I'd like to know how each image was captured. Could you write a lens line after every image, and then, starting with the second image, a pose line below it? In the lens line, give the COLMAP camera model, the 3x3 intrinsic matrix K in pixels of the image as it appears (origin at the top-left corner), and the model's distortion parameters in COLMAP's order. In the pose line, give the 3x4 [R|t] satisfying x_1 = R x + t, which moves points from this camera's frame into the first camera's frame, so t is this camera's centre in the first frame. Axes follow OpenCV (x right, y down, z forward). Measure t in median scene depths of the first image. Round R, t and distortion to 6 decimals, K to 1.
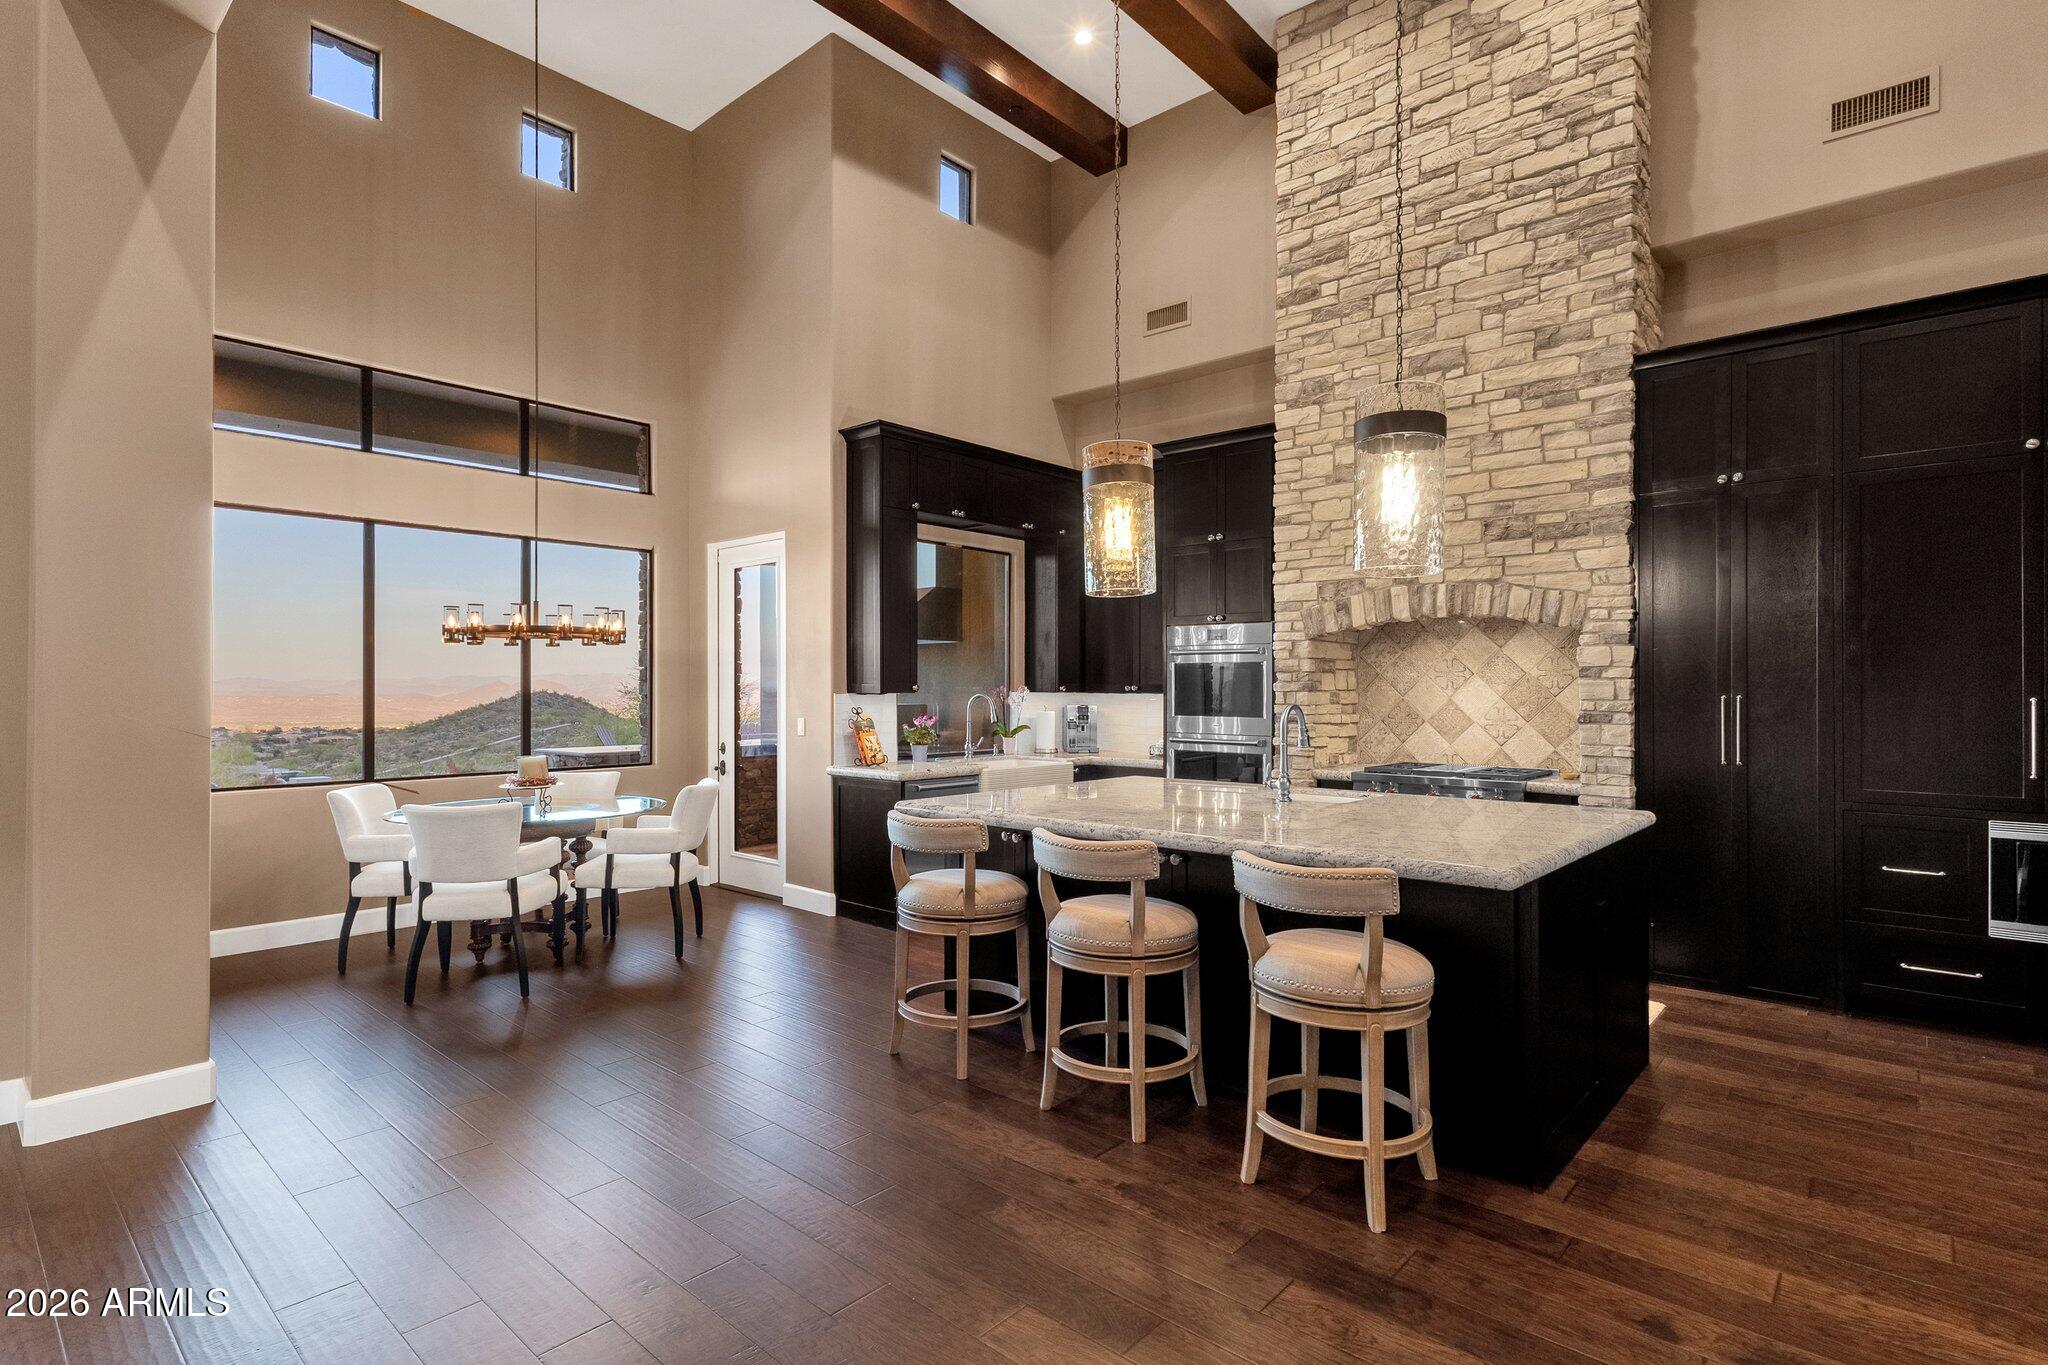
lens RADIAL K [[1003.0, 0, 1028.8], [0, 1003.0, 682.9], [0, 0, 1]] dist [-0.003620, 0.001078]
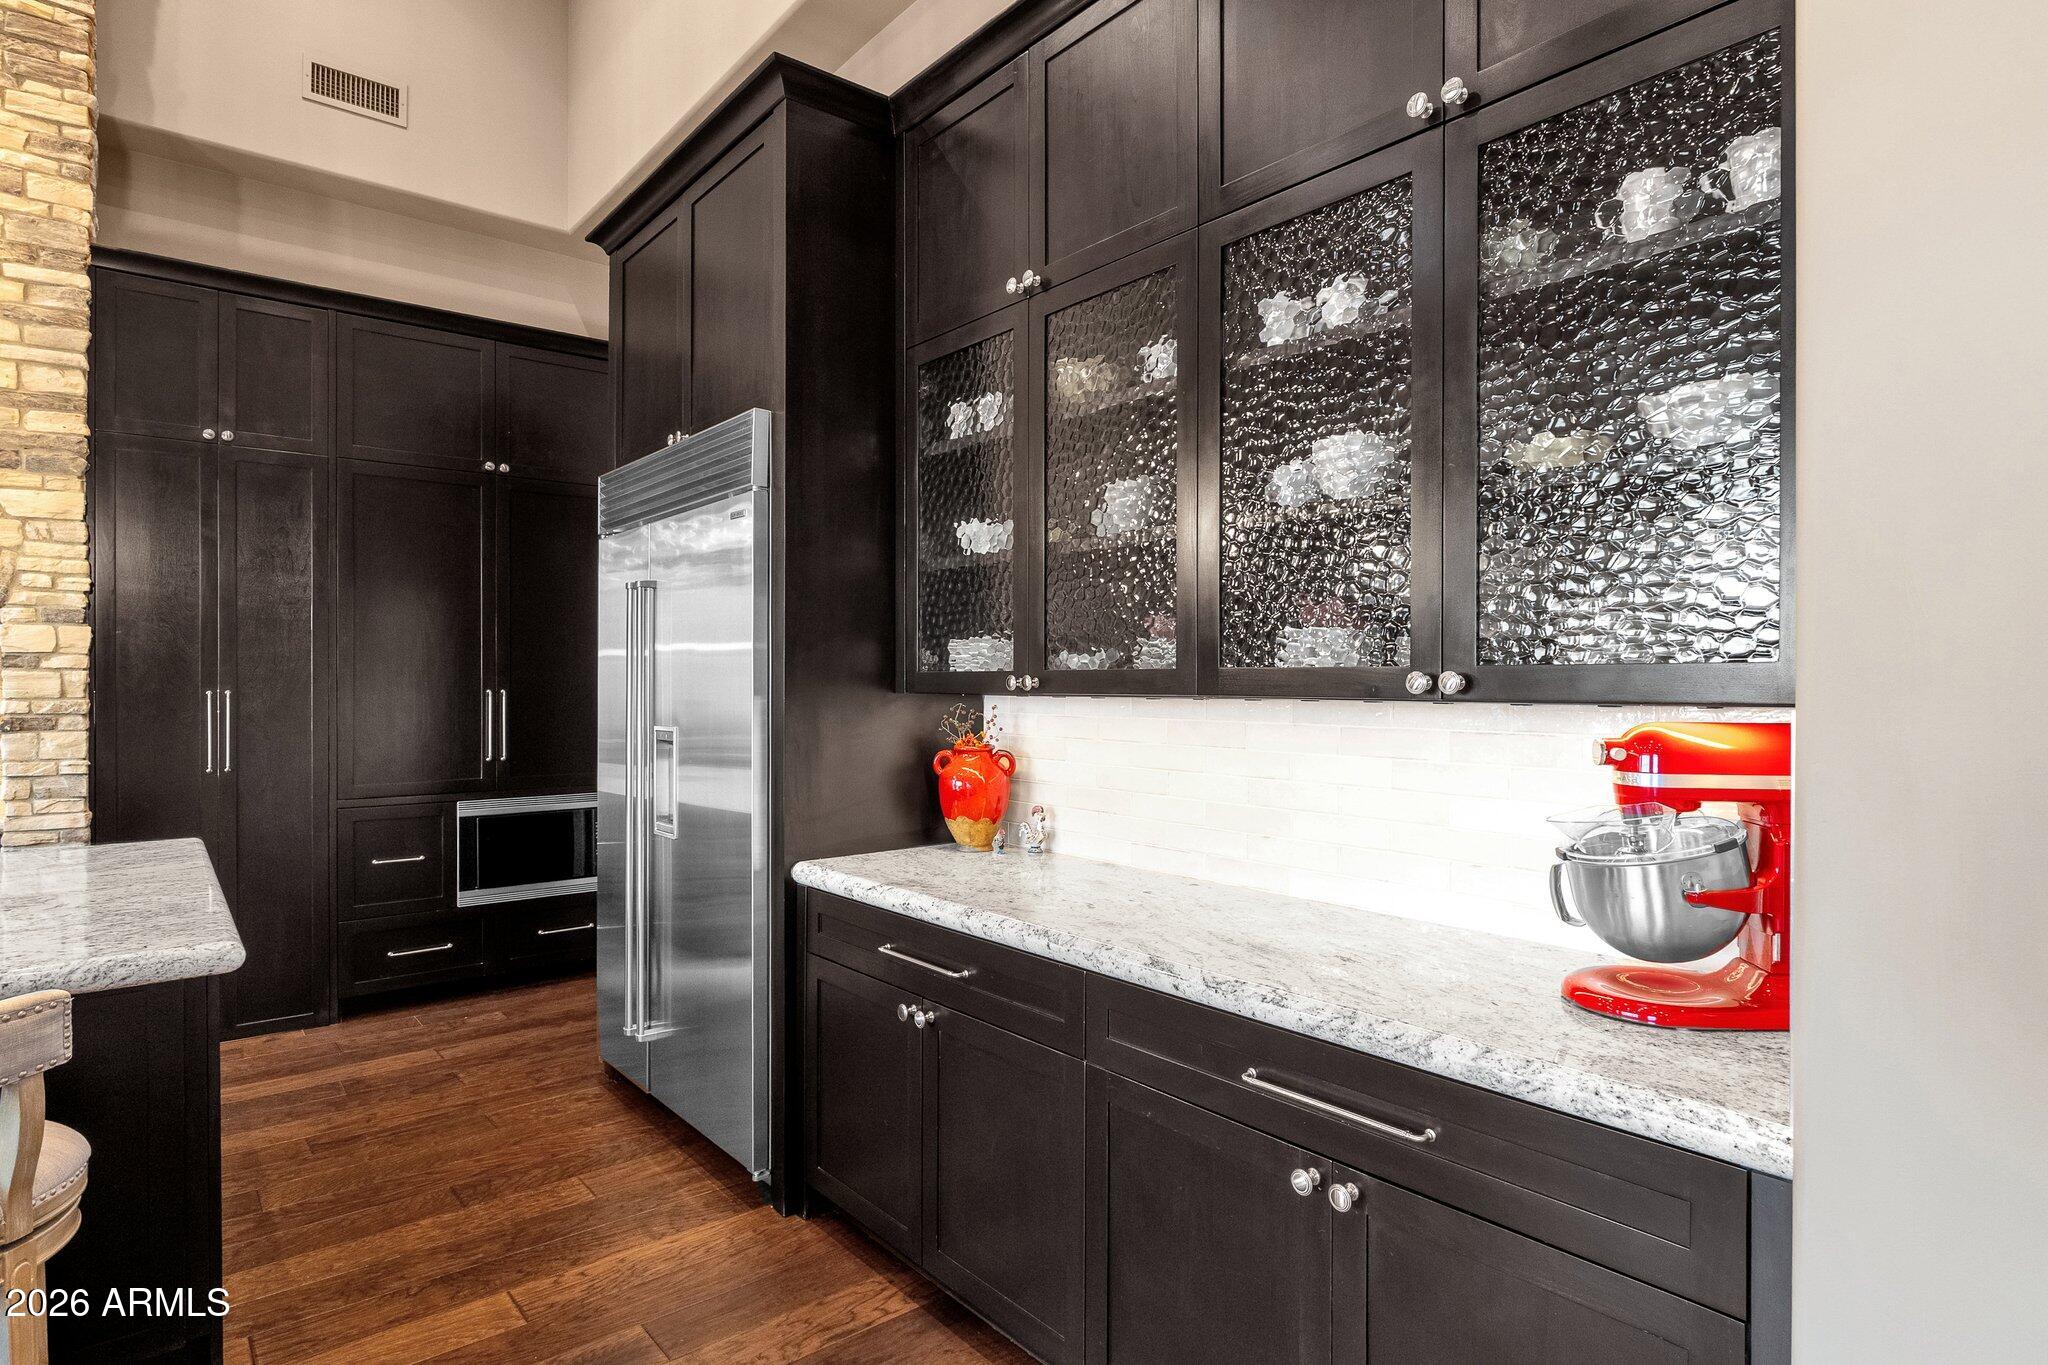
lens RADIAL K [[1080.1, 0, 1007.0], [0, 1080.1, 677.8], [0, 0, 1]] dist [0.009423, -0.004467]
pose [[0.158689, -0.000135, 0.987329, -0.089879], [-0.001966, 0.999998, 0.000452, 0.000084], [-0.987327, -0.002012, 0.158689, 0.165920]]
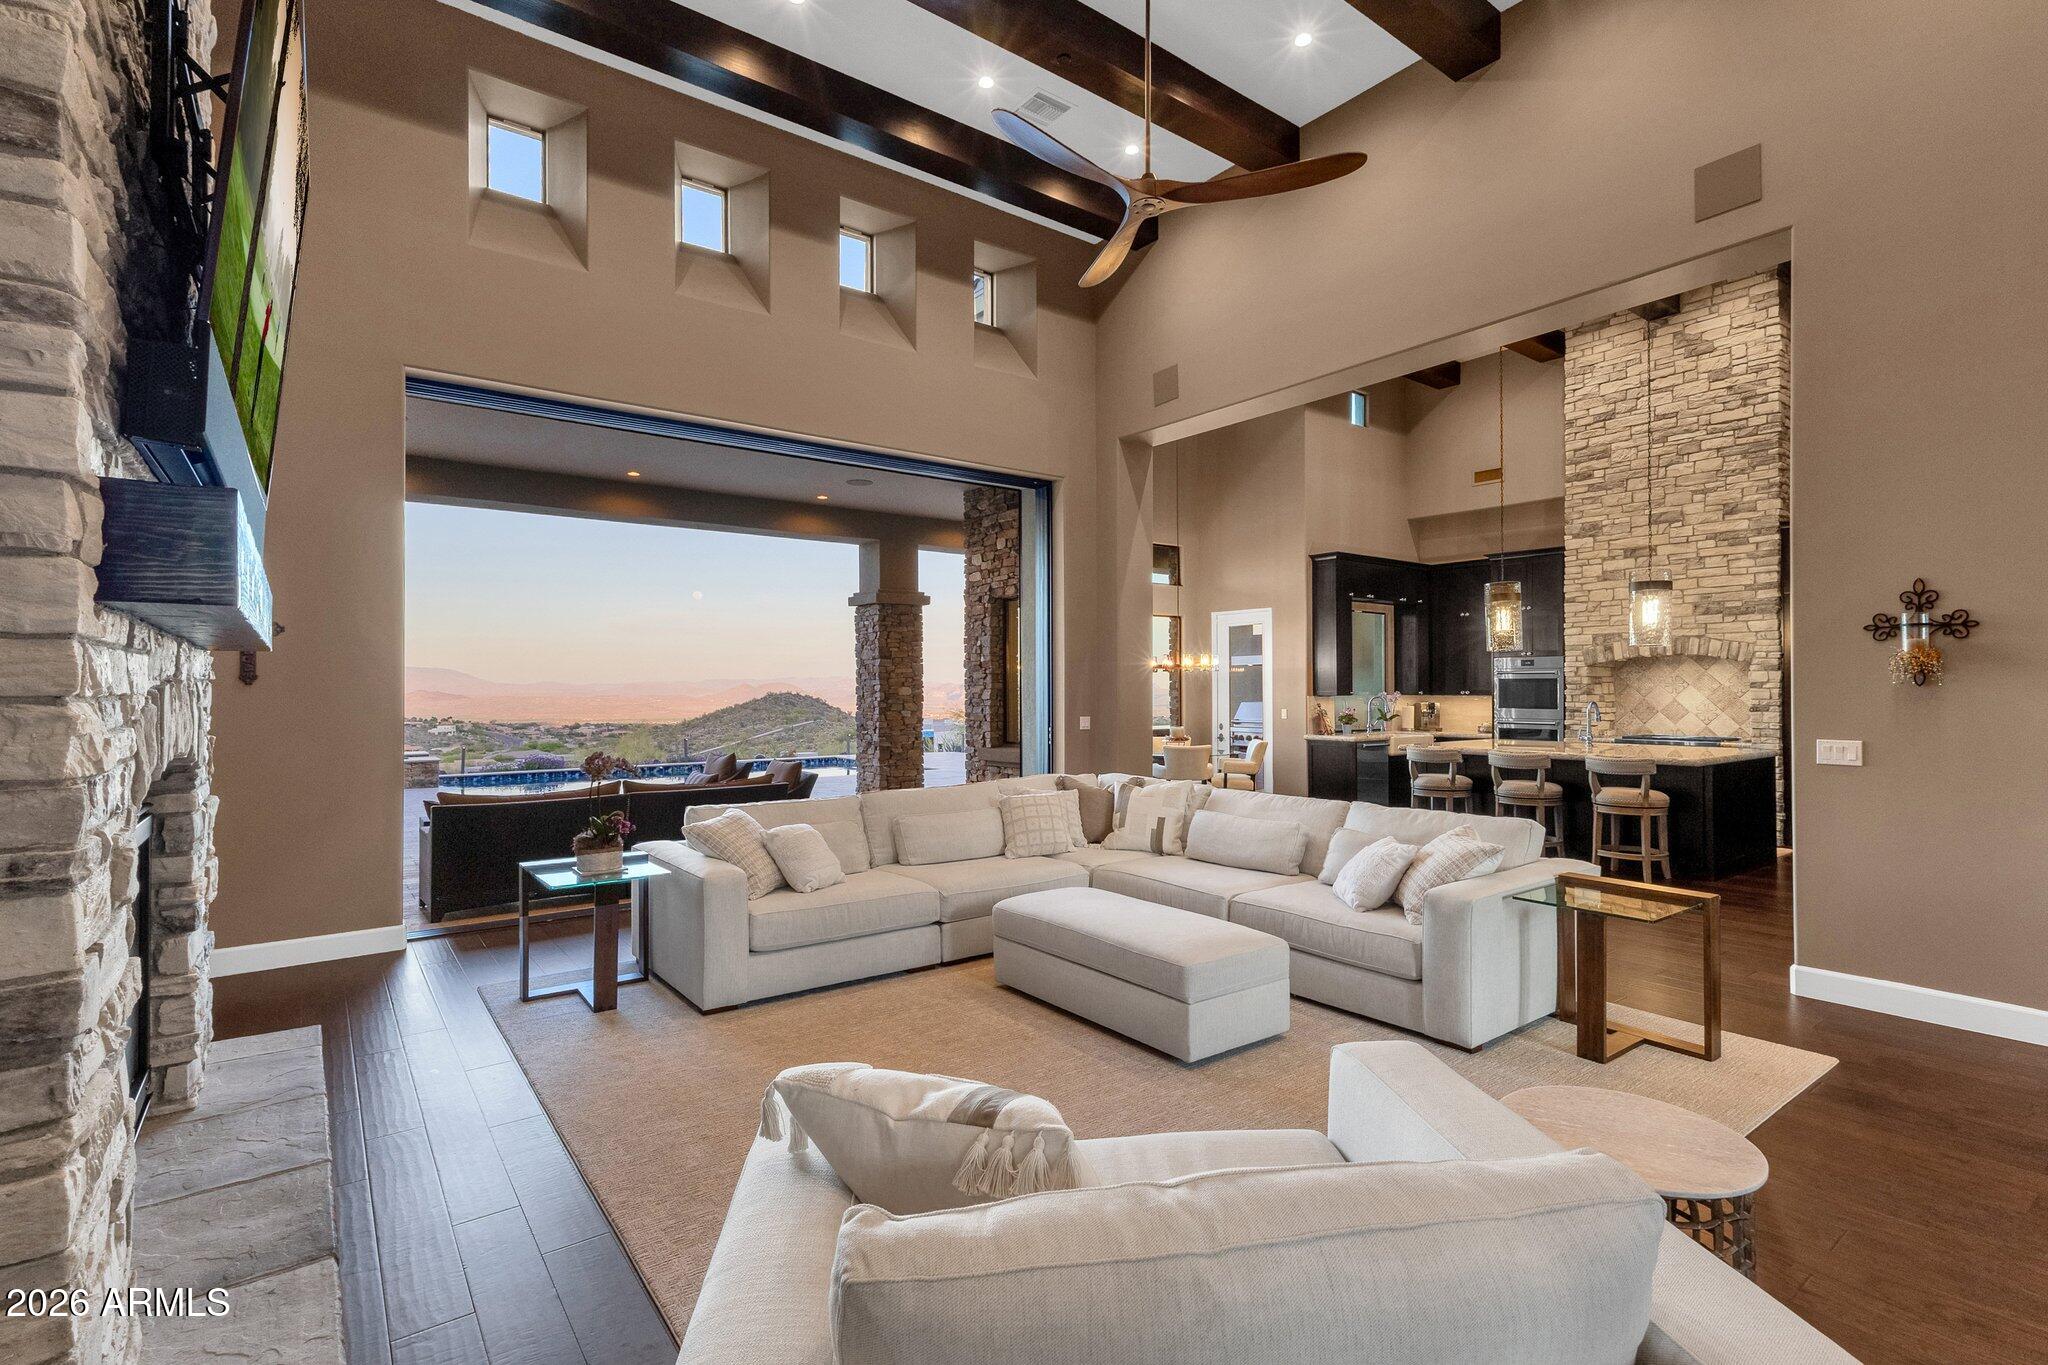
lens RADIAL K [[966.2, 0, 1024.2], [0, 966.2, 677.9], [0, 0, 1]] dist [0.001459, 0.006299]
pose [[0.981397, -0.004604, -0.191933, -0.429344], [0.003517, 0.999976, -0.006002, -0.016799], [0.191956, 0.005215, 0.981390, -1.019526]]
